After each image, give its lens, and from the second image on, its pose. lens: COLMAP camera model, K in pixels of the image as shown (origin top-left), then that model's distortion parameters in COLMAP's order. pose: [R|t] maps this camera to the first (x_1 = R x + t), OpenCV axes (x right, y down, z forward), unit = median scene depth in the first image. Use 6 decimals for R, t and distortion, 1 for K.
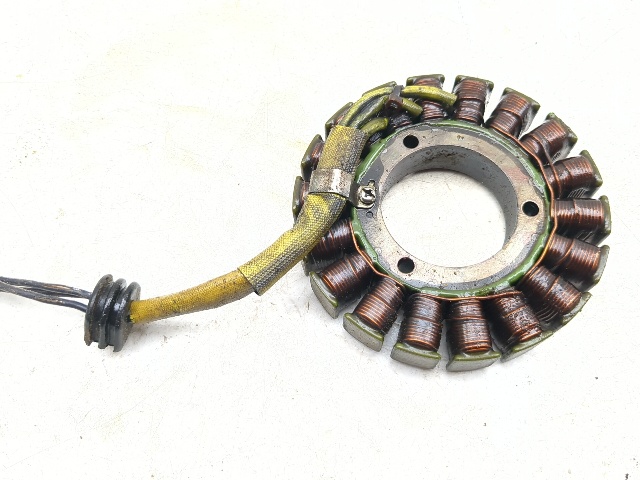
lens RADIAL K [[574.8, 0, 318.5], [0, 574.8, 234.9], [0, 0, 1]] dist [0.121106, -0.403291]
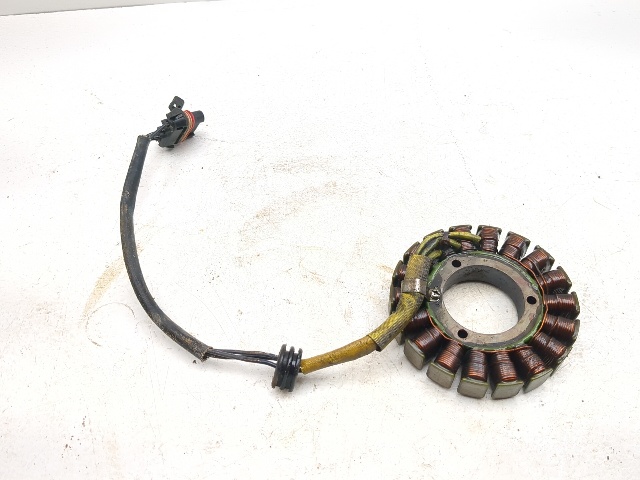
lens RADIAL K [[574.8, 0, 318.5], [0, 574.8, 234.9], [0, 0, 1]] dist [0.121106, -0.403291]
pose [[0.999743, -0.021207, 0.008021, -0.266947], [0.022512, 0.970552, -0.239837, 0.161079], [-0.002699, 0.239956, 0.970780, -0.692413]]
